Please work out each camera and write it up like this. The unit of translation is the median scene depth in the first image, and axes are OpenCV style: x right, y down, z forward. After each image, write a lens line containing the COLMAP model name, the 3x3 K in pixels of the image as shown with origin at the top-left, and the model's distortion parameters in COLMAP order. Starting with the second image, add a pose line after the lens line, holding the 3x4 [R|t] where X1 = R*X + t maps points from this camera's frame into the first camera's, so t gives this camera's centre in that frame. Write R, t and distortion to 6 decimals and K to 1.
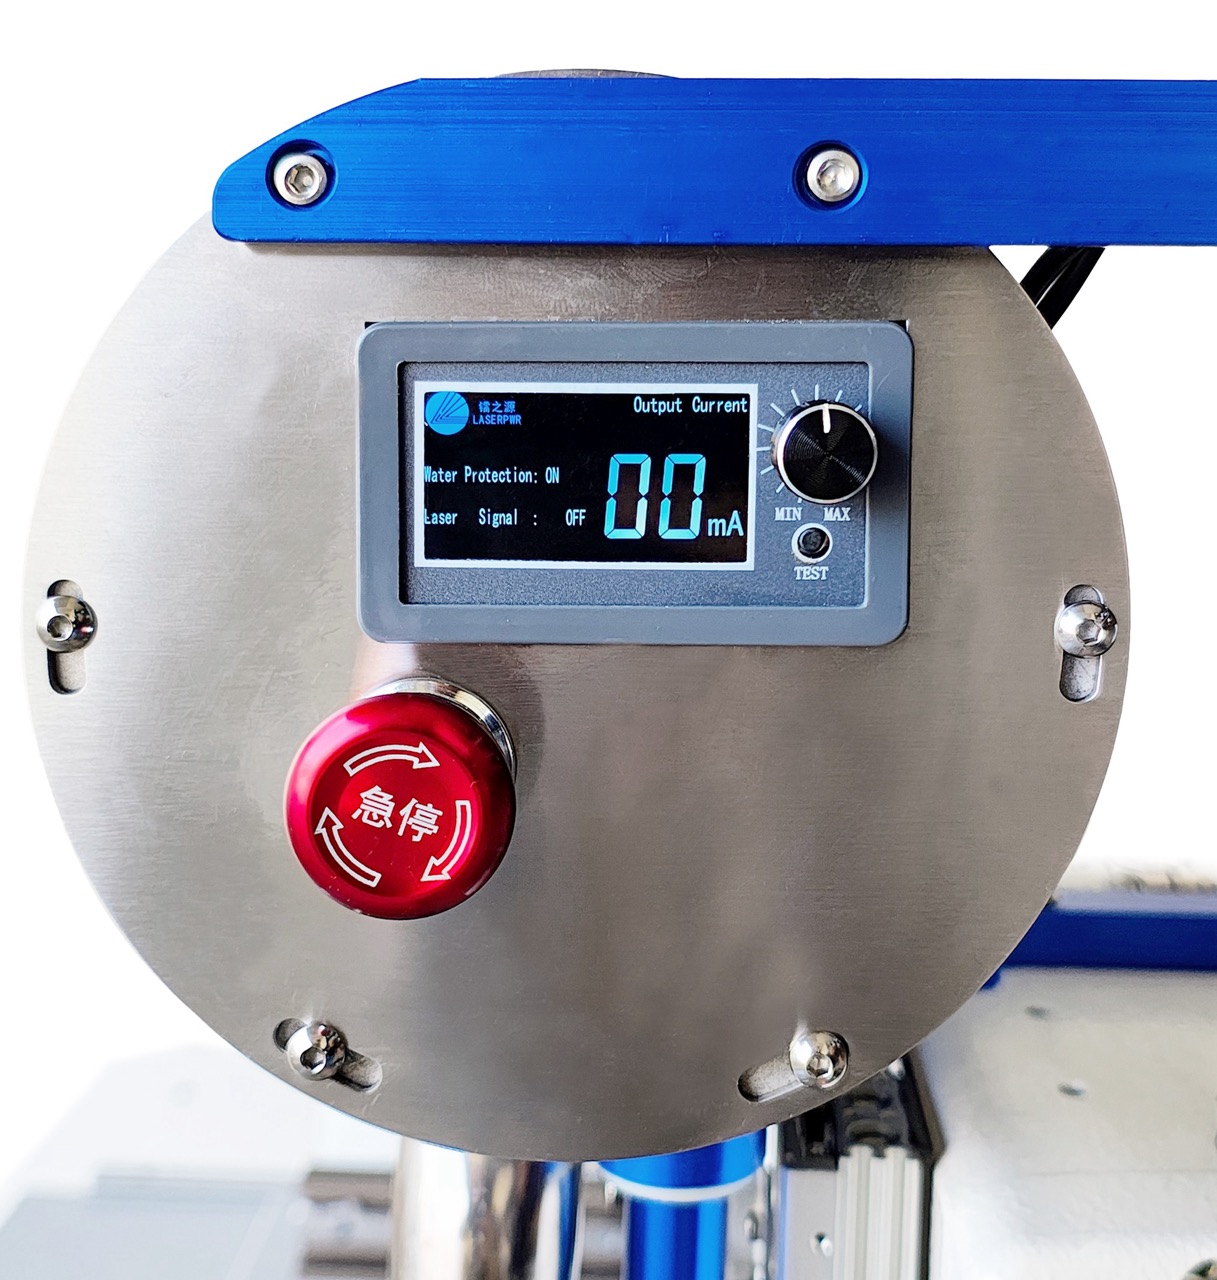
lens RADIAL K [[1607.5, 0, 608.5], [0, 1607.5, 640.0], [0, 0, 1]] dist [-0.025561, -0.024005]
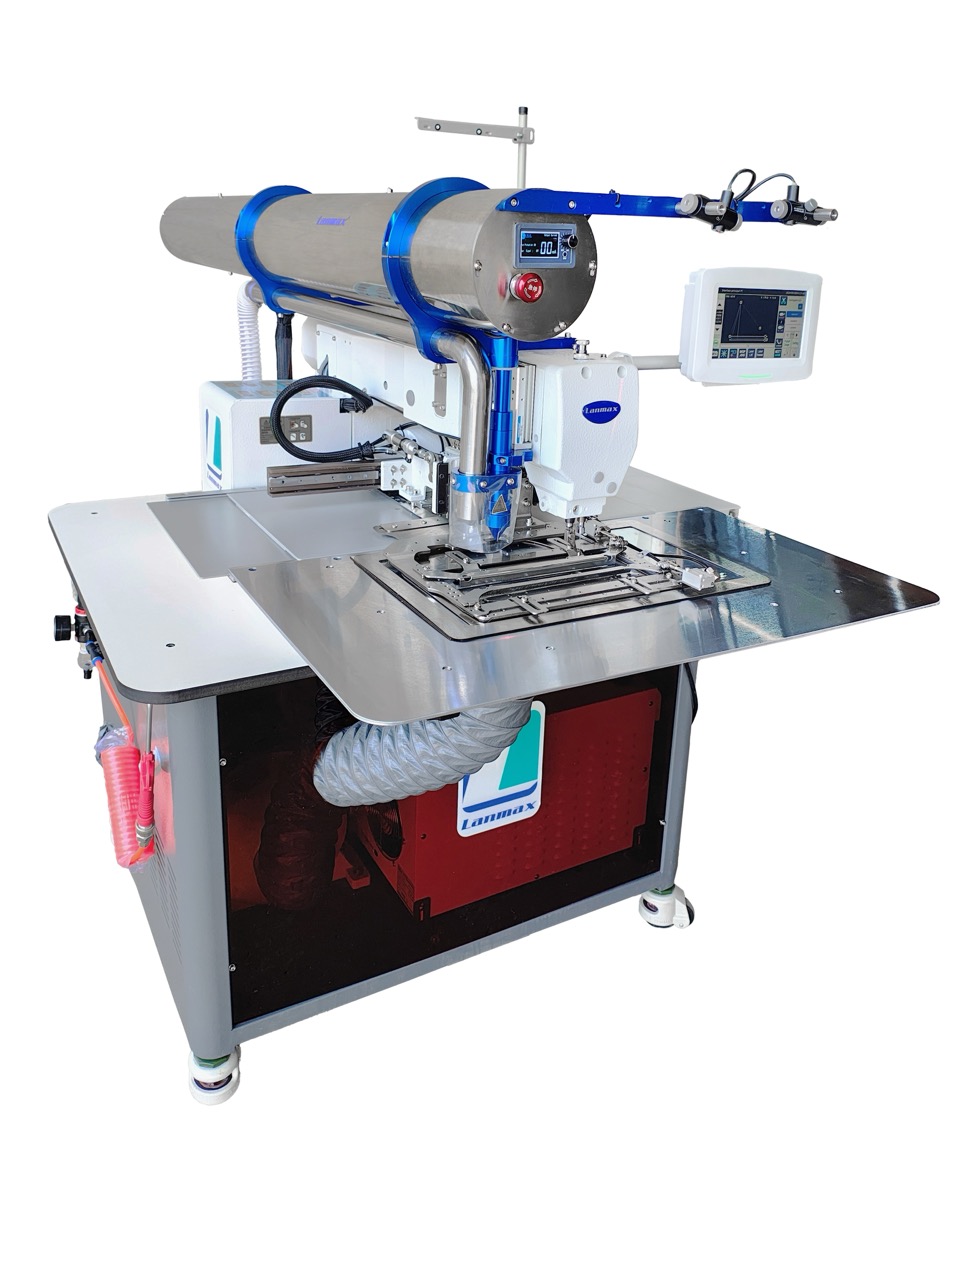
lens RADIAL K [[967.8, 0, 481.3], [0, 967.8, 660.0], [0, 0, 1]] dist [0.004383, -0.002220]
pose [[0.850221, -0.202740, 0.485820, -2.917582], [0.073963, 0.959716, 0.271063, 0.529868], [-0.521204, -0.194531, 0.830966, -3.104463]]
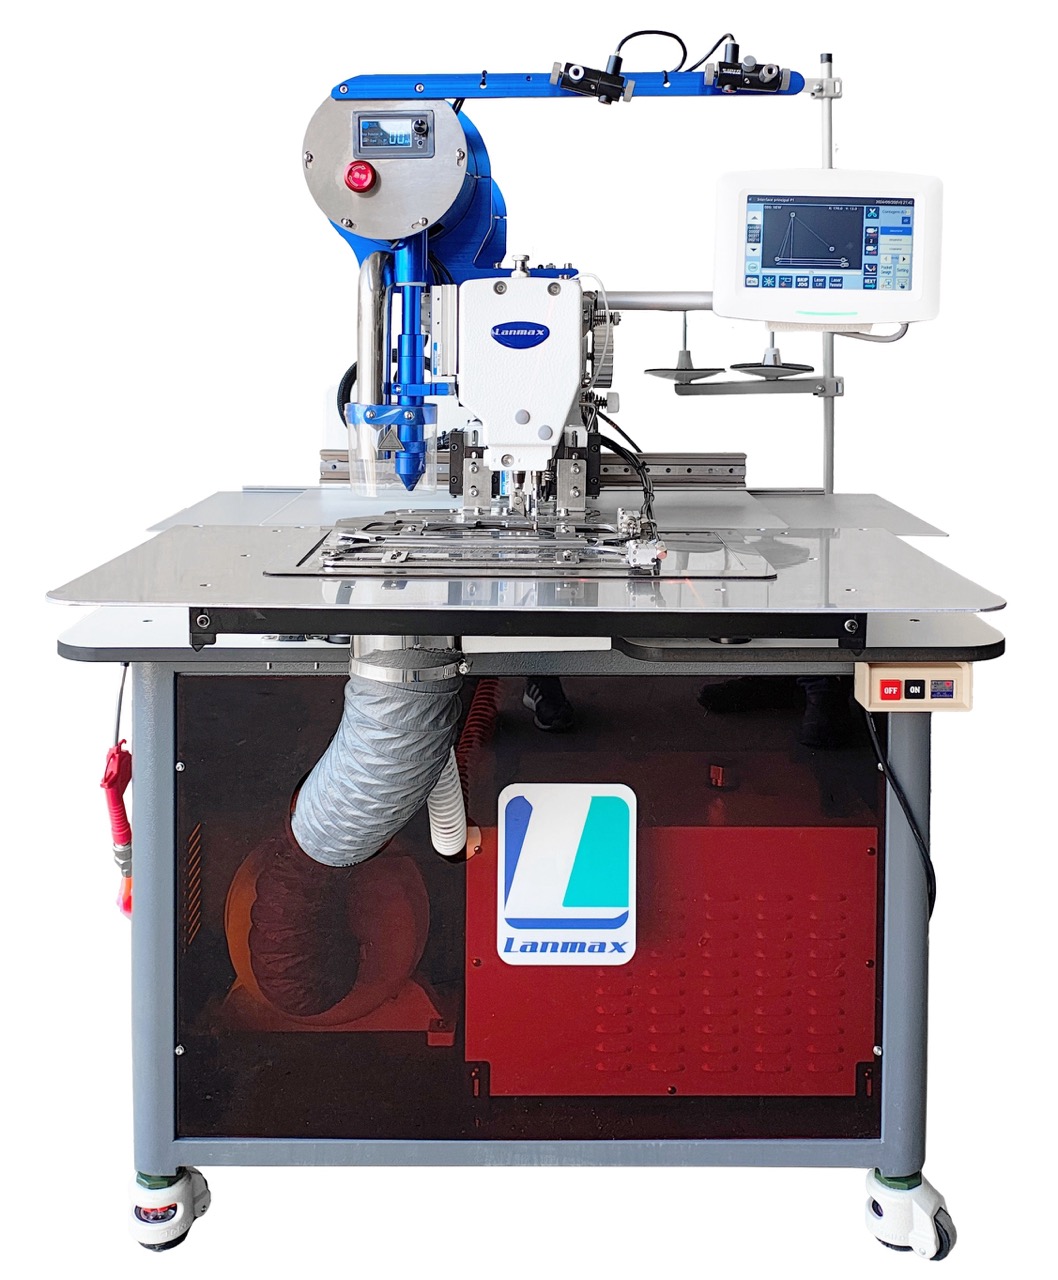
lens RADIAL K [[1513.7, 0, 529.0], [0, 1513.7, 640.0], [0, 0, 1]] dist [0.019495, -0.000741]
pose [[0.999764, -0.018904, 0.010710, 0.489793], [0.018753, 0.999726, 0.013973, 1.992705], [-0.010971, -0.013769, 0.999845, -5.544561]]
